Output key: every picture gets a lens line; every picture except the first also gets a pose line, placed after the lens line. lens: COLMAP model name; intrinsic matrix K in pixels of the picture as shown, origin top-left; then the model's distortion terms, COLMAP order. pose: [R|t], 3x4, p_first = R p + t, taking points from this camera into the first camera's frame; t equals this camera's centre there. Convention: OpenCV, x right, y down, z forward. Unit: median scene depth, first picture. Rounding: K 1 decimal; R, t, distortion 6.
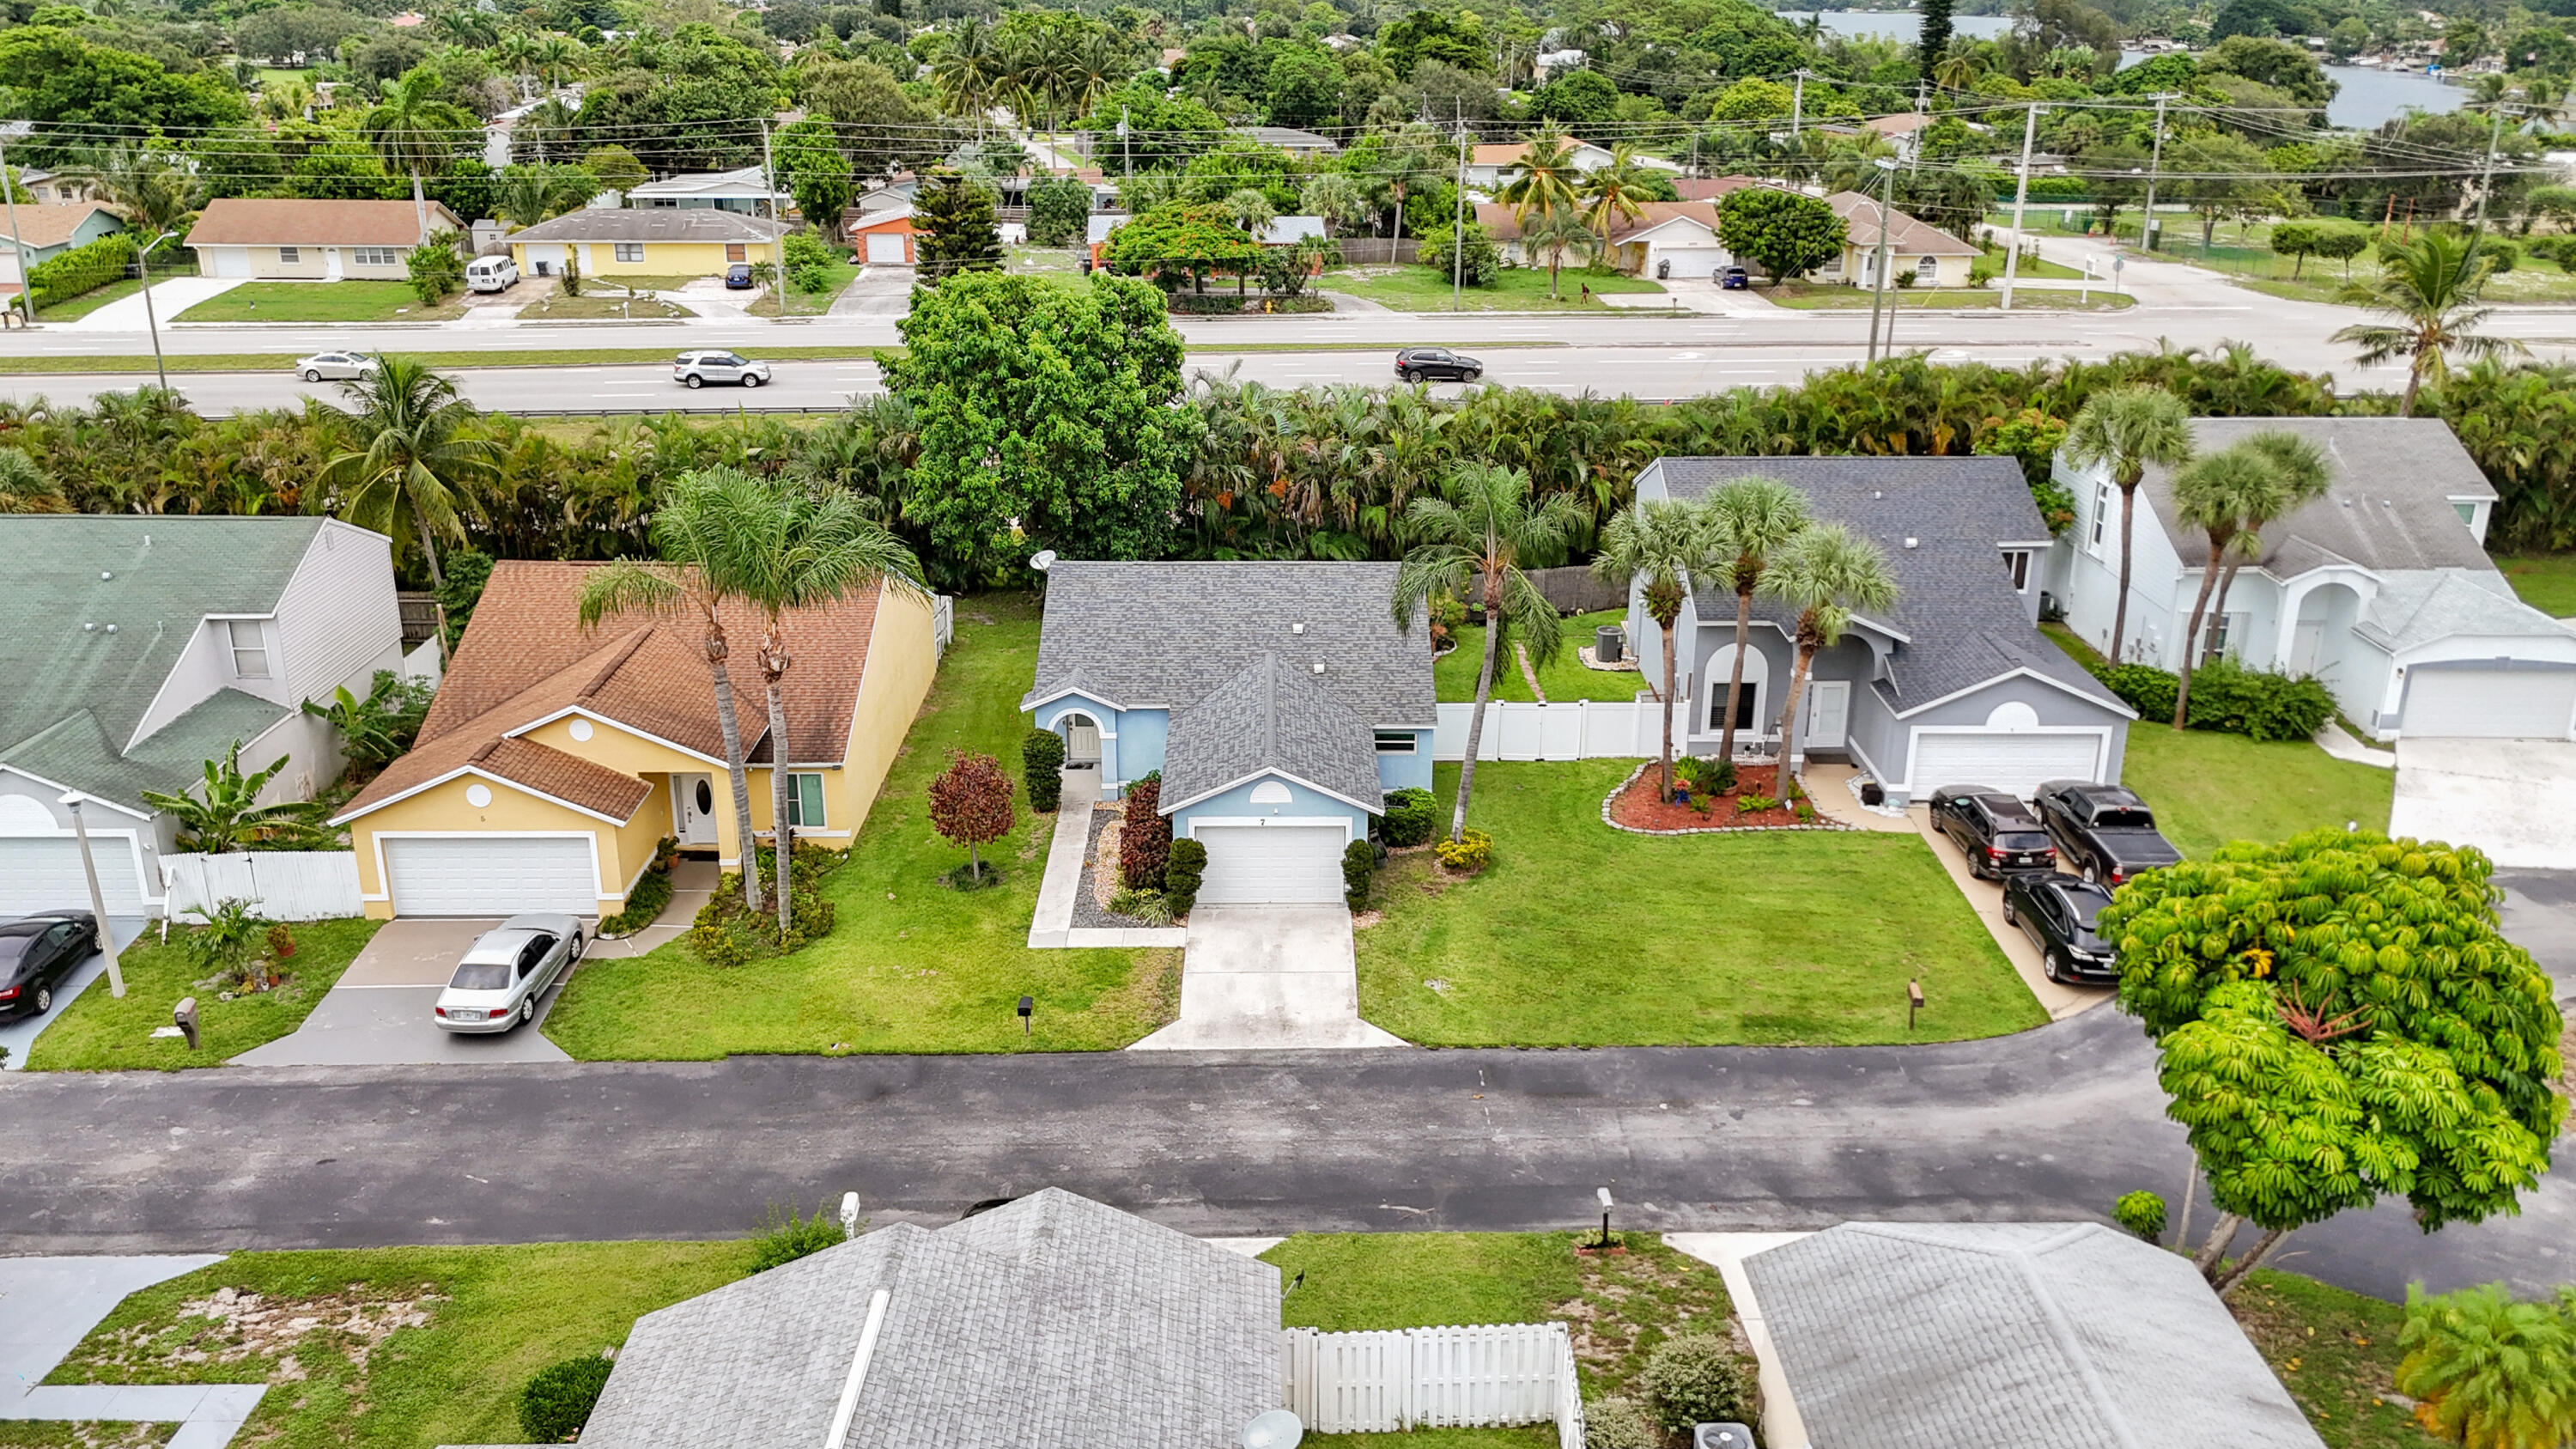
lens RADIAL K [[2069.3, 0, 1288.0], [0, 2069.3, 724.5], [0, 0, 1]] dist [0.097471, -0.148508]
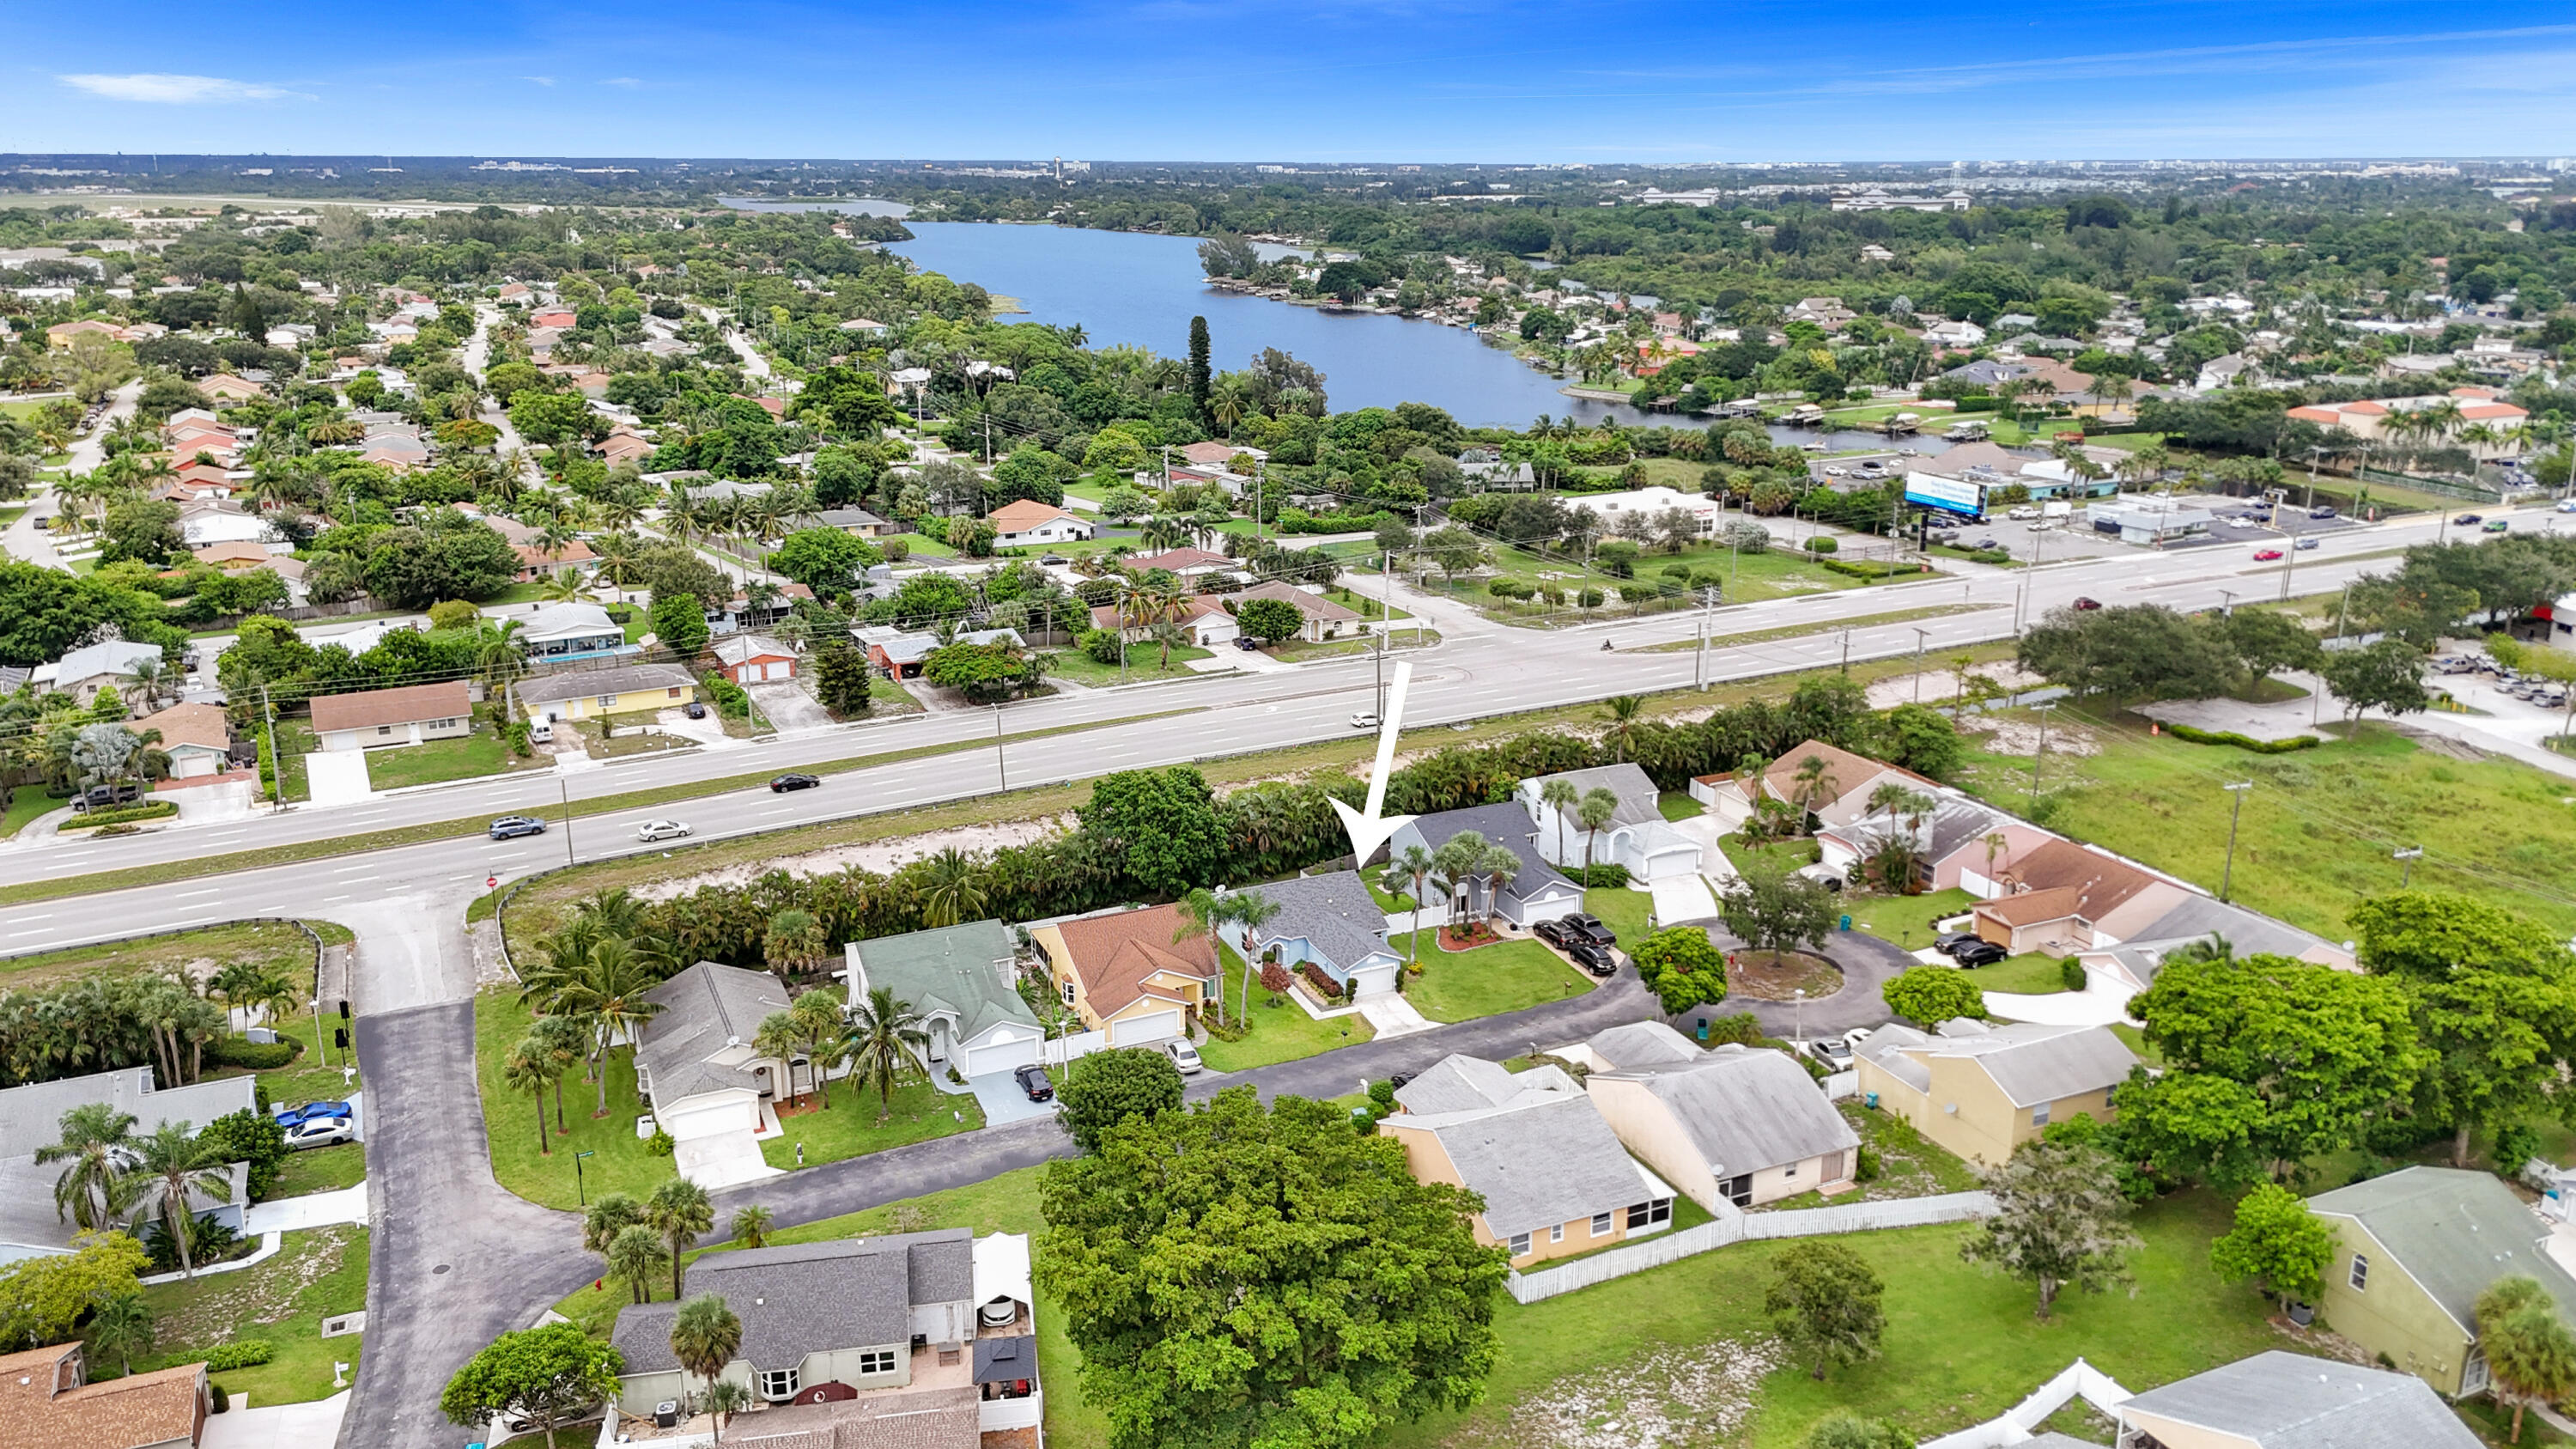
lens RADIAL K [[1976.5, 0, 1298.2], [0, 1976.5, 692.7], [0, 0, 1]] dist [0.065909, -0.070360]
pose [[0.913170, -0.117894, 0.390157, -1.148092], [0.145505, 0.988471, -0.041871, -0.240963], [-0.380722, 0.095005, 0.919796, -1.655051]]
